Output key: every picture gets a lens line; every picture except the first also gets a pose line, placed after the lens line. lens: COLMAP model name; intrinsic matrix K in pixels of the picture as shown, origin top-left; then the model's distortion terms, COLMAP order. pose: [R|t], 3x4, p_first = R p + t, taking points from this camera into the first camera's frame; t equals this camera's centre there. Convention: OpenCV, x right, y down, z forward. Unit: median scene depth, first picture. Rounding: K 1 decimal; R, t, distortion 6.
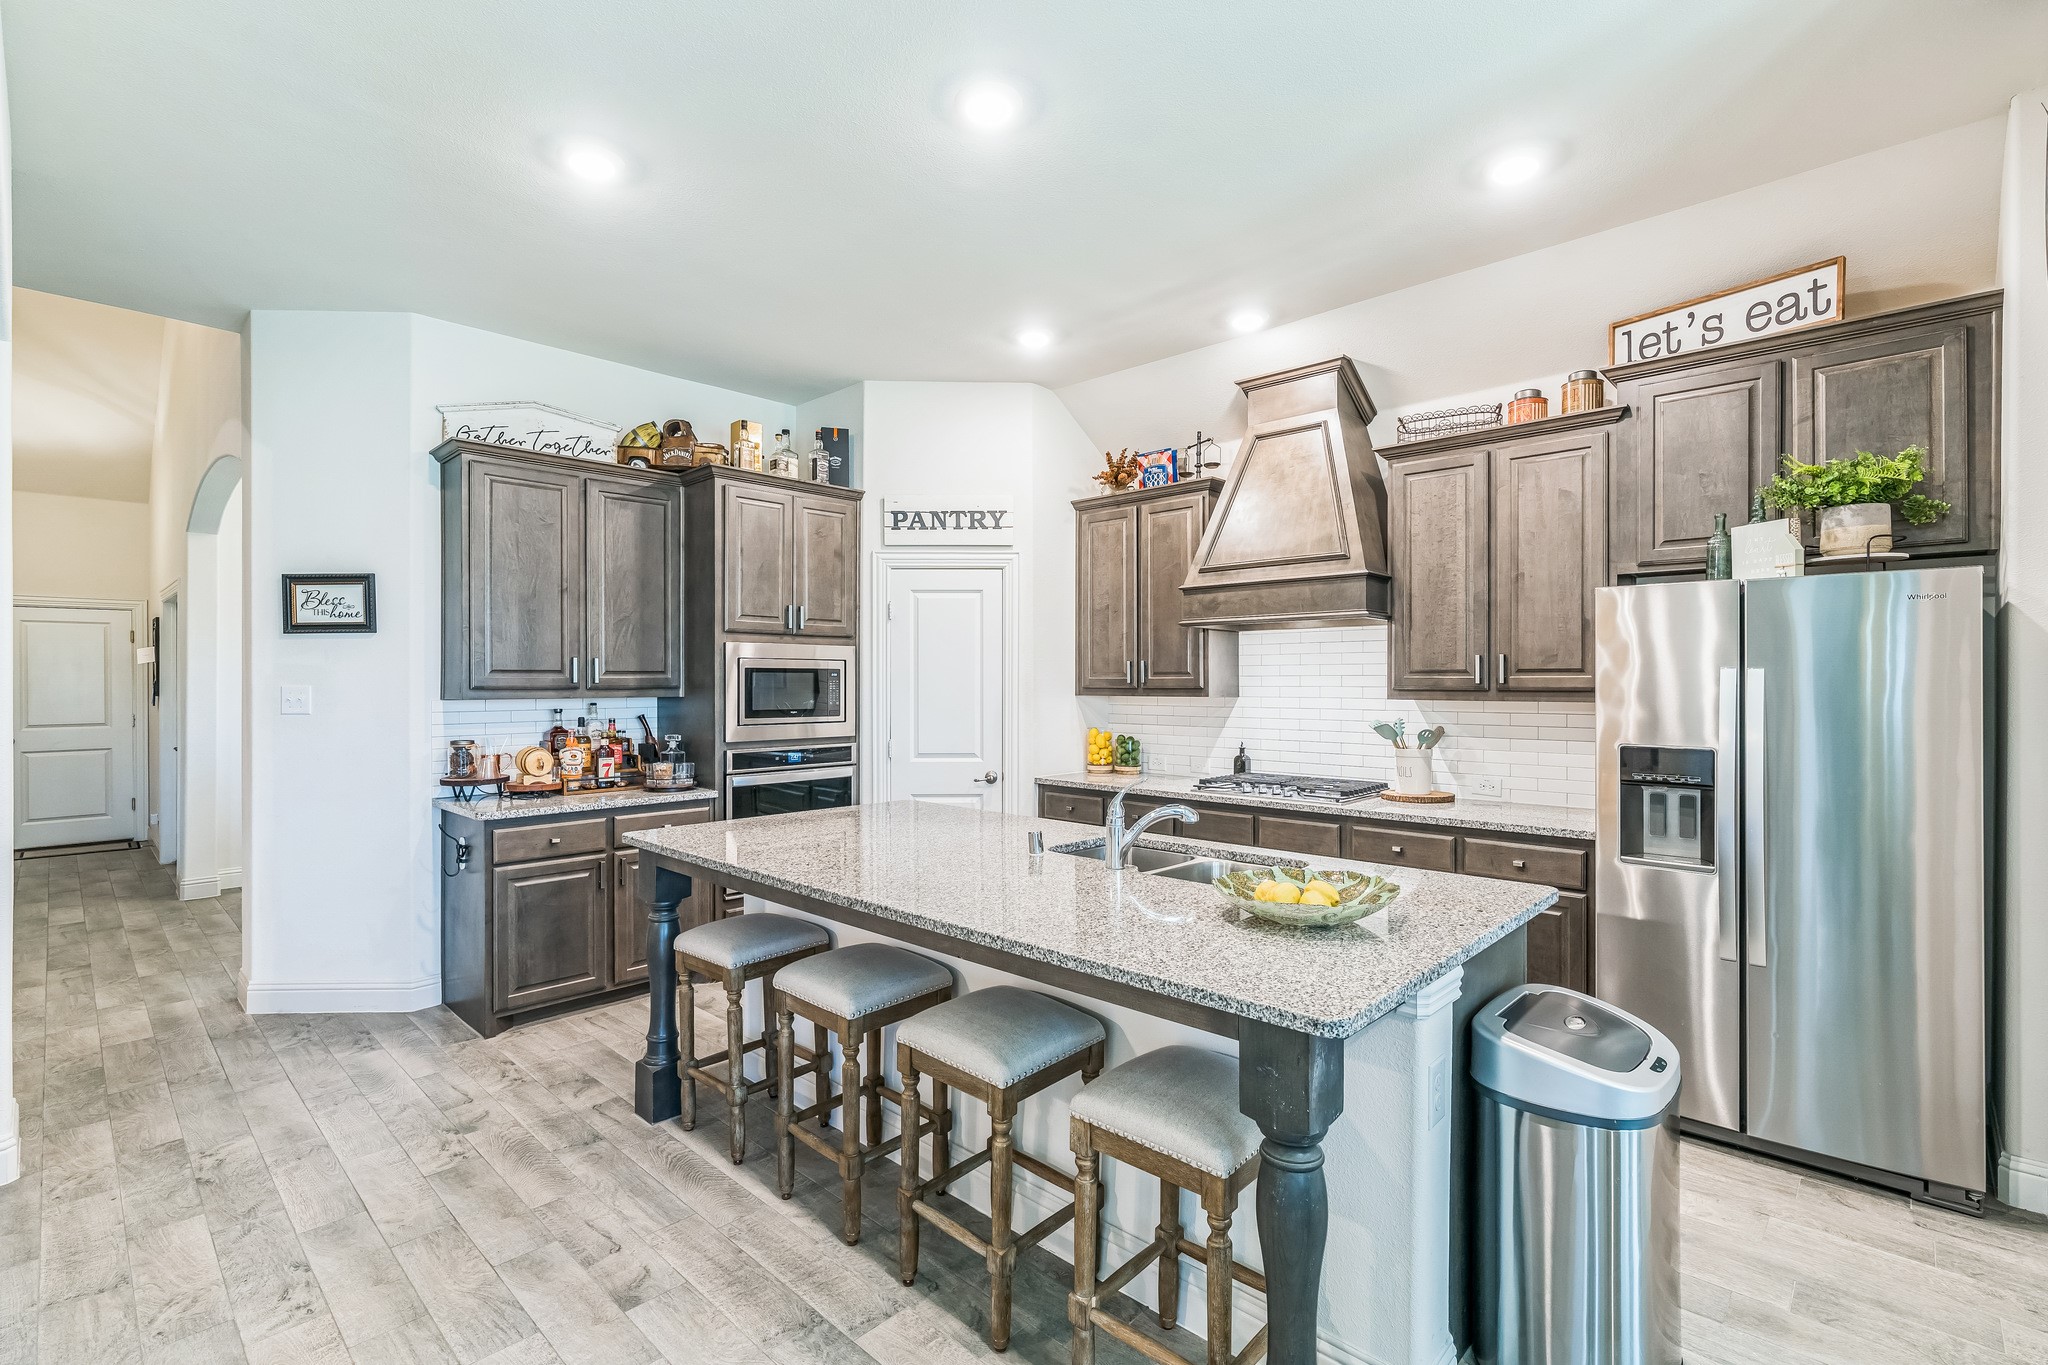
lens RADIAL K [[933.7, 0, 1024.0], [0, 933.7, 679.8], [0, 0, 1]] dist [-0.010125, 0.000037]
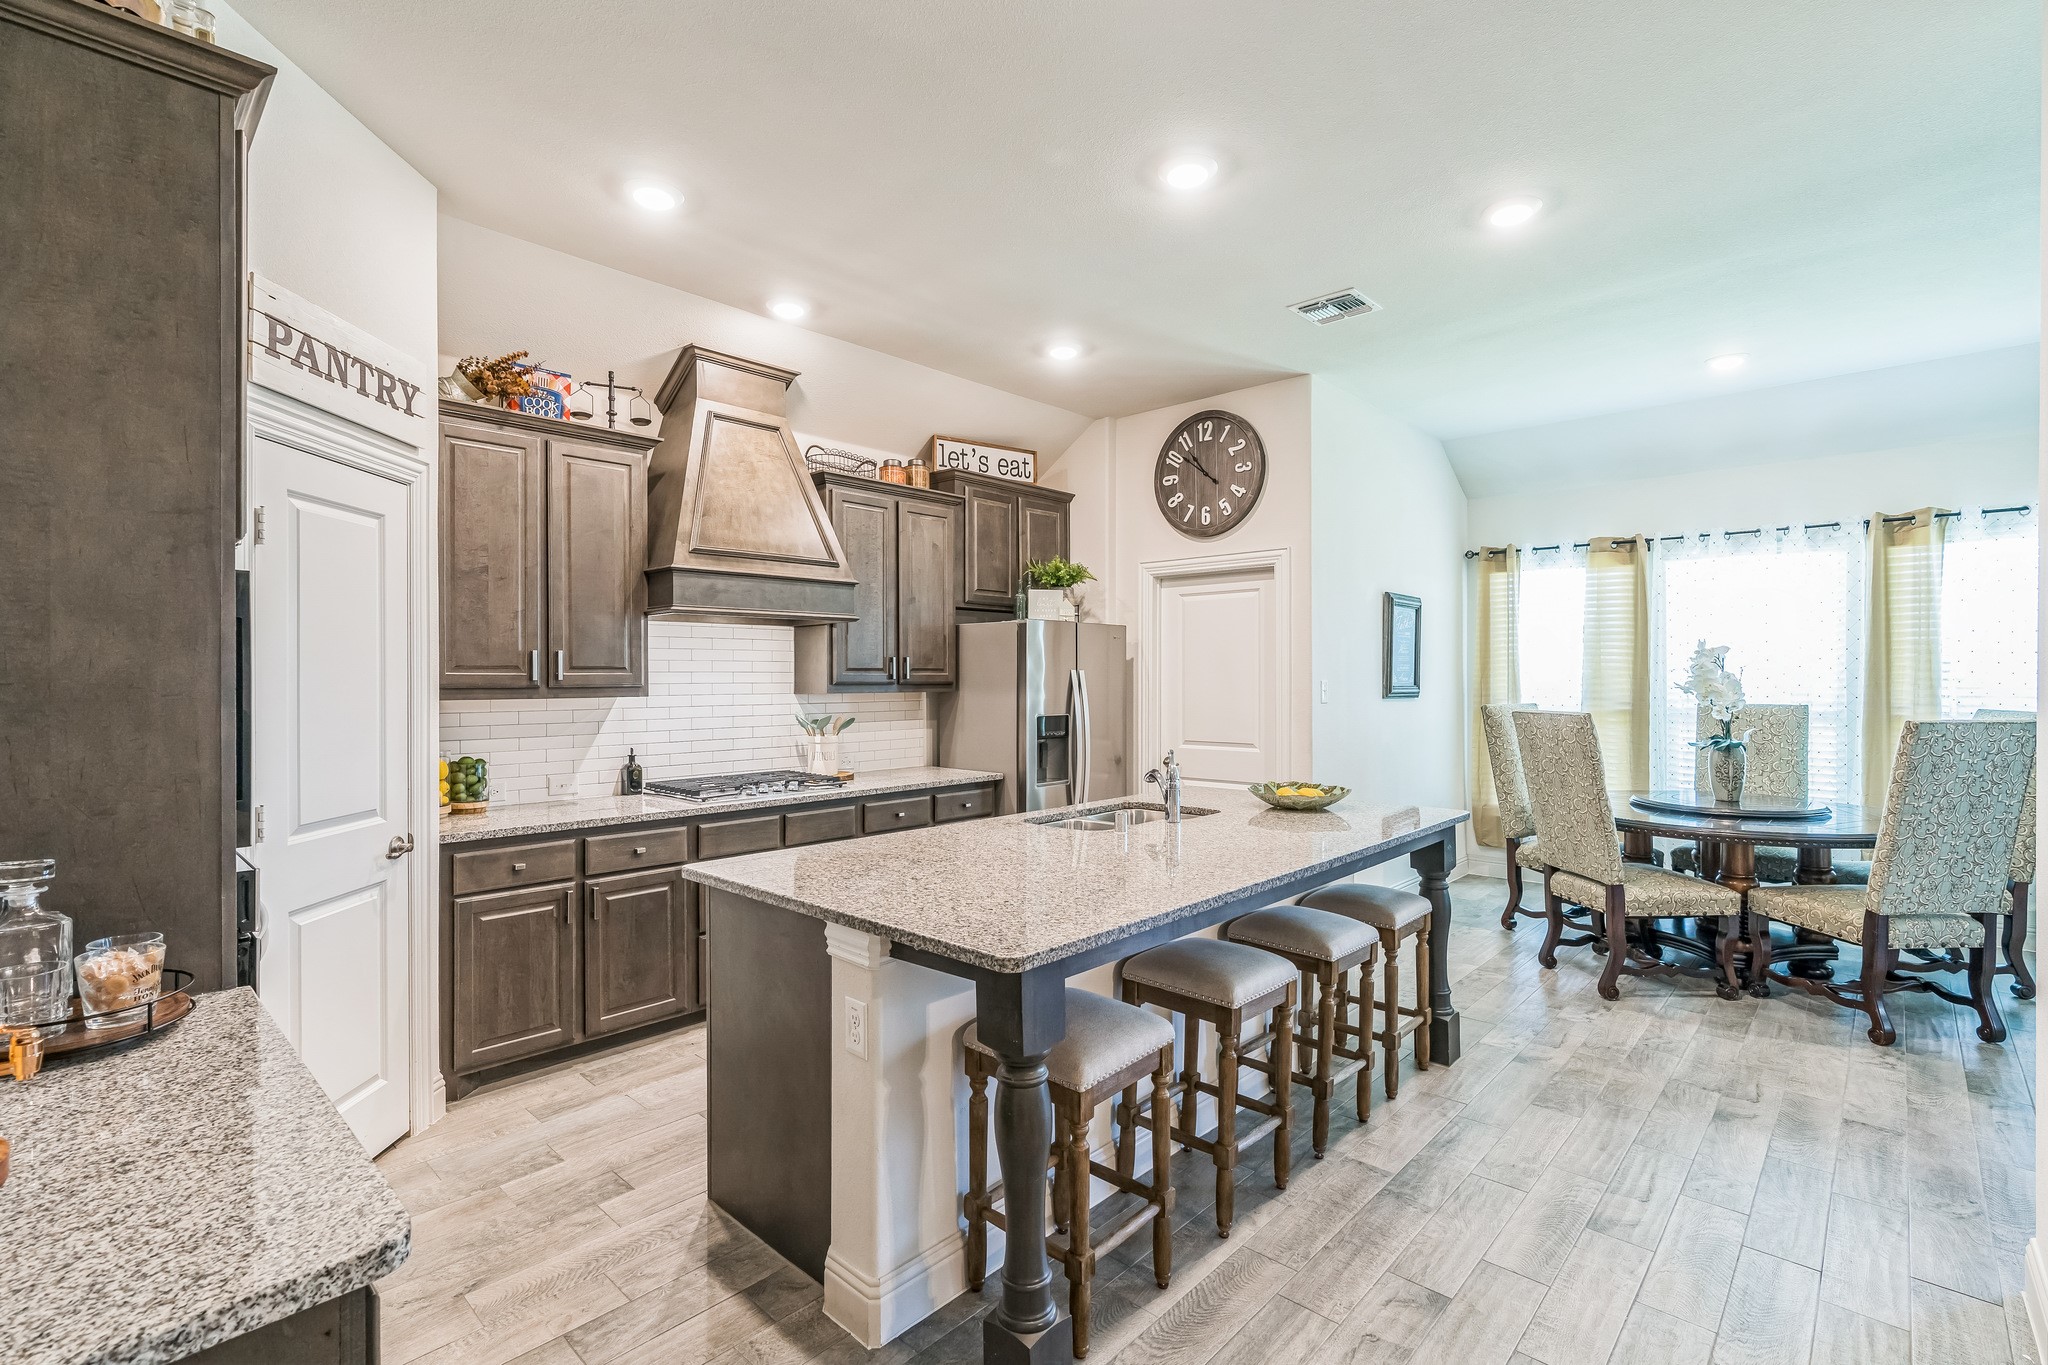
lens RADIAL K [[933.7, 0, 1024.0], [0, 933.7, 681.4], [0, 0, 1]] dist [-0.010125, 0.000037]
pose [[-0.009483, -0.003630, 0.999948, -0.715396], [0.000154, 0.999993, 0.003632, 0.001883], [-0.999955, 0.000188, -0.009483, 0.735299]]
